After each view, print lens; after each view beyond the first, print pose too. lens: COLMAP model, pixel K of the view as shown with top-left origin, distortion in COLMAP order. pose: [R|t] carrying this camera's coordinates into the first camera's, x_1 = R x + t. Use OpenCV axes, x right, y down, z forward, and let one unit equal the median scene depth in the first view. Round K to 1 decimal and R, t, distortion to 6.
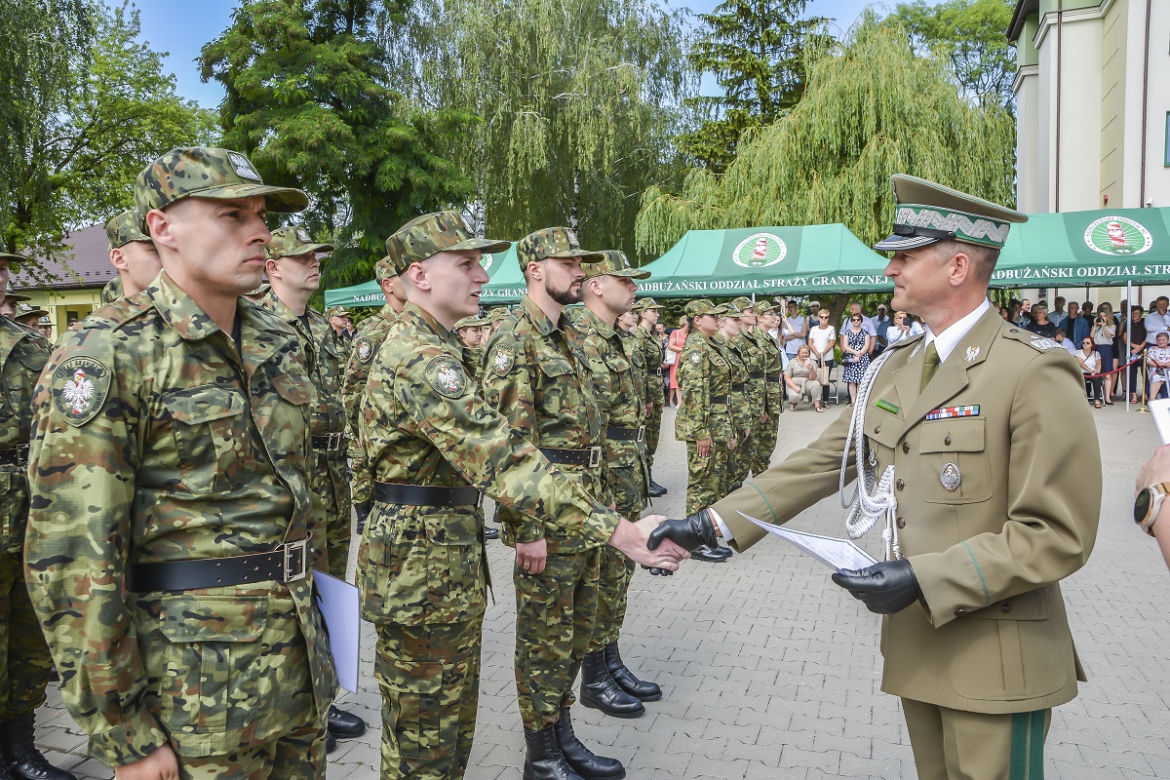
lens RADIAL K [[867.2, 0, 585.4], [0, 867.2, 404.9], [0, 0, 1]] dist [-0.132466, 0.116739]
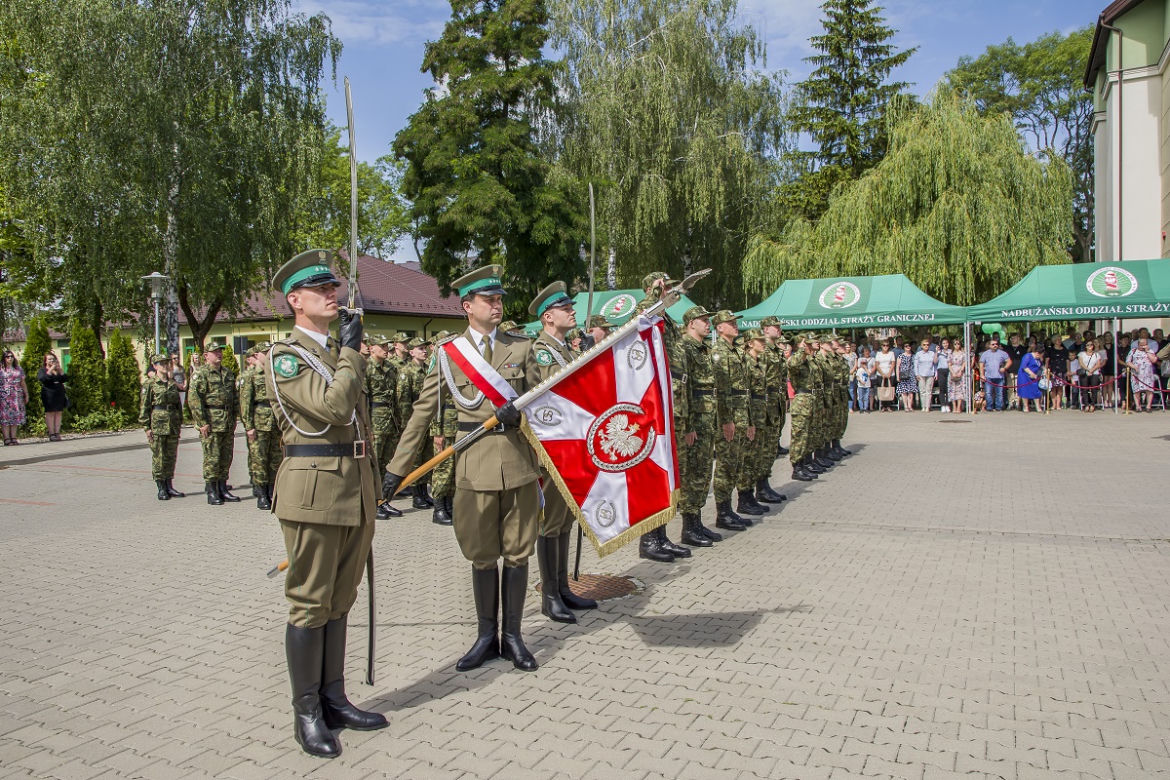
lens RADIAL K [[875.8, 0, 578.7], [0, 875.8, 403.9], [0, 0, 1]] dist [-0.134296, 0.114310]
pose [[0.992415, 0.000704, -0.122929, -0.019238], [-0.004452, 0.999533, -0.030221, 0.017427], [0.122850, 0.030539, 0.991955, -0.212906]]
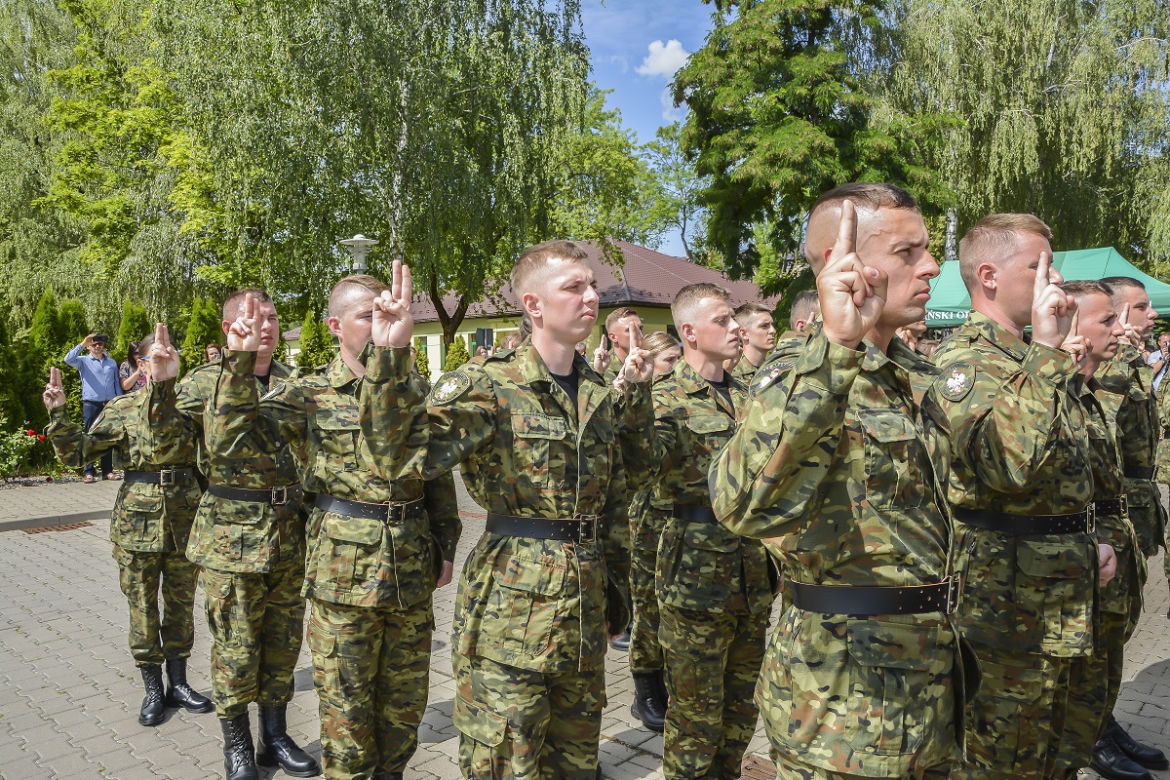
lens RADIAL K [[872.4, 0, 585.2], [0, 872.4, 403.6], [0, 0, 1]] dist [-0.131158, 0.121395]
pose [[0.917099, 0.016140, -0.398333, -0.120363], [-0.028726, 0.999258, -0.025649, -0.000479], [0.397623, 0.034965, 0.916882, 0.022241]]
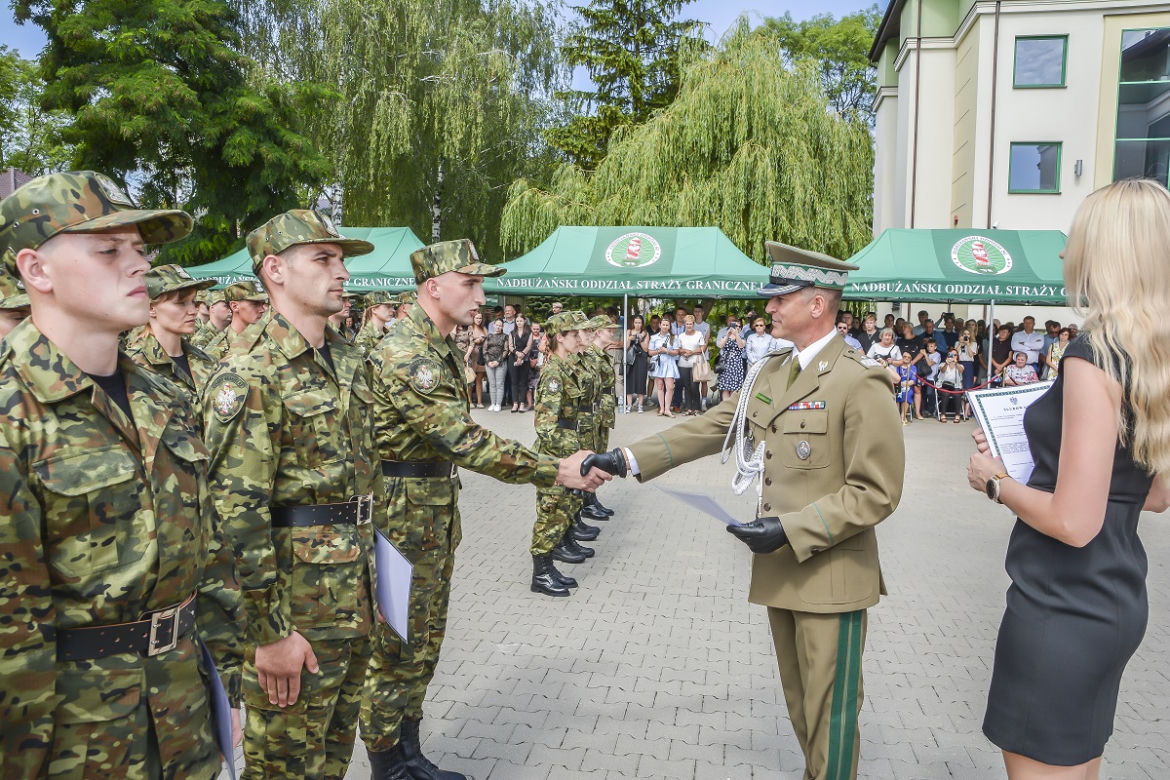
lens RADIAL K [[872.4, 0, 585.2], [0, 872.4, 403.6], [0, 0, 1]] dist [-0.131158, 0.121395]
pose [[0.985964, 0.028091, 0.164575, -0.003223], [-0.028514, 0.999593, 0.000207, -0.003750], [-0.164502, -0.004897, 0.986365, 0.026557]]
